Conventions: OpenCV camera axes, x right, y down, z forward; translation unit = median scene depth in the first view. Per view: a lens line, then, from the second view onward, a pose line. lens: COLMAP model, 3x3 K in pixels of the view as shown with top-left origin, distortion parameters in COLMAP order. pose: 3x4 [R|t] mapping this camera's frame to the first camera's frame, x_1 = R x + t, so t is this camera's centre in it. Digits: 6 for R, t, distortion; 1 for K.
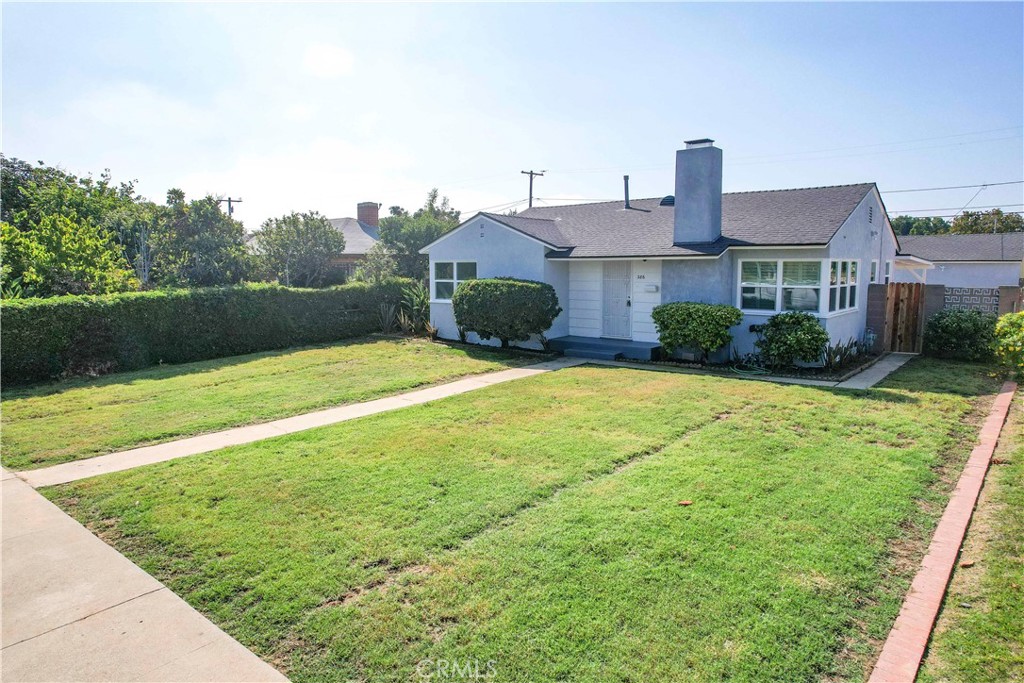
lens RADIAL K [[656.7, 0, 516.0], [0, 656.7, 341.3], [0, 0, 1]] dist [-0.071130, 0.061113]
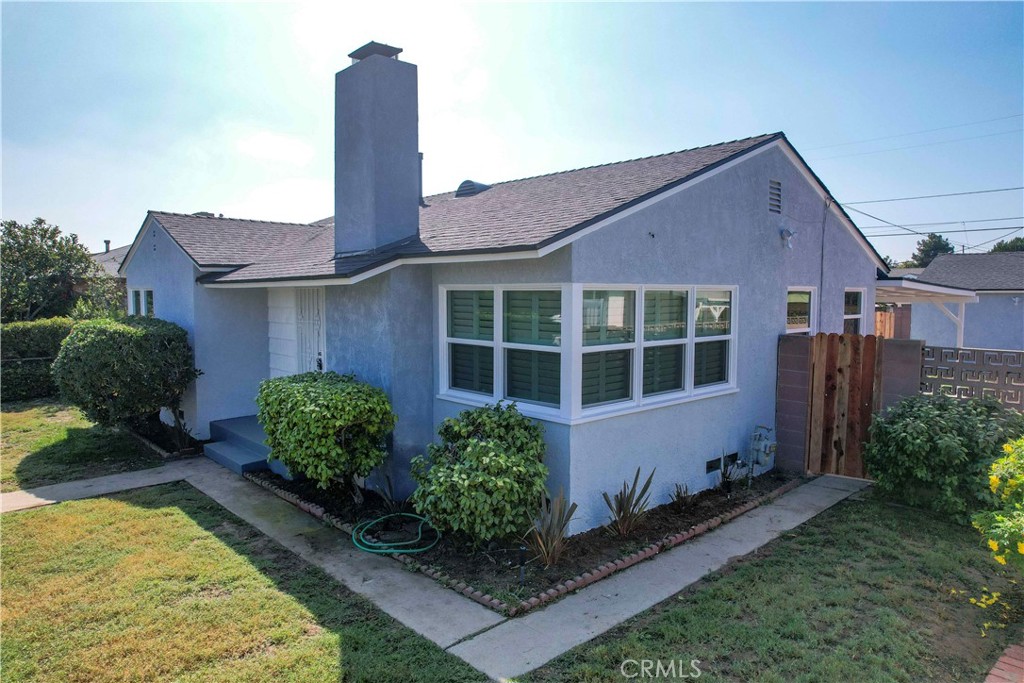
lens RADIAL K [[656.7, 0, 511.7], [0, 656.7, 347.4], [0, 0, 1]] dist [-0.071130, 0.061113]
pose [[0.989931, 0.016755, -0.140553, 0.458298], [-0.021295, 0.999297, -0.030860, -0.065374], [0.139937, 0.033543, 0.989592, 0.522016]]
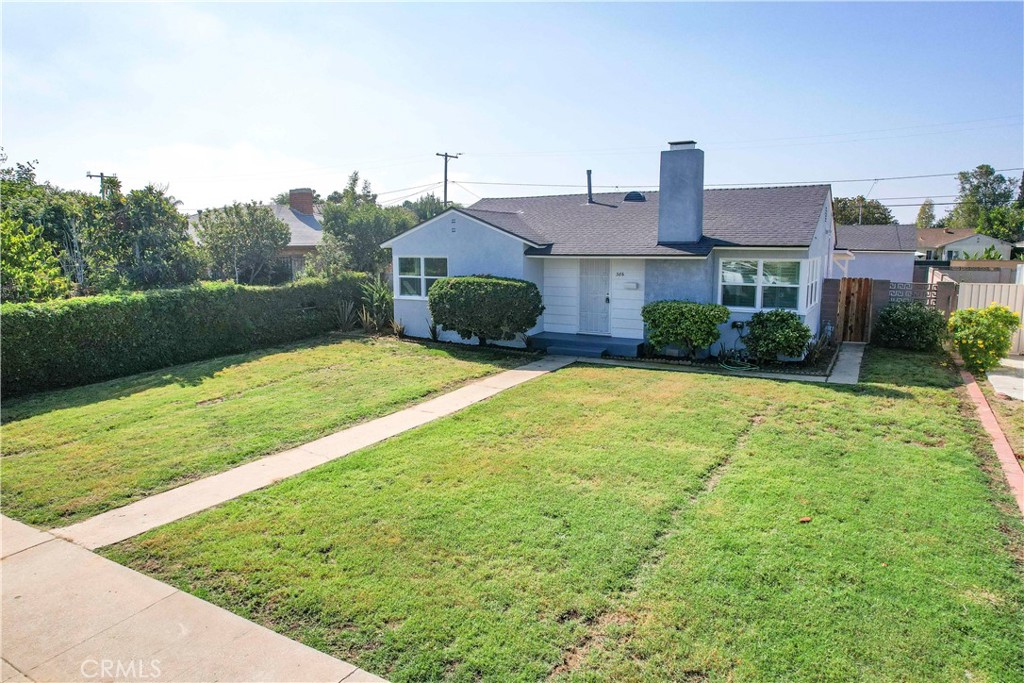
lens RADIAL K [[656.7, 0, 516.7], [0, 656.7, 342.8], [0, 0, 1]] dist [-0.071130, 0.061113]
pose [[0.985183, -0.024723, 0.169715, -0.155365], [0.018737, 0.999148, 0.036784, -0.035313], [-0.170479, -0.033059, 0.984807, 0.026653]]
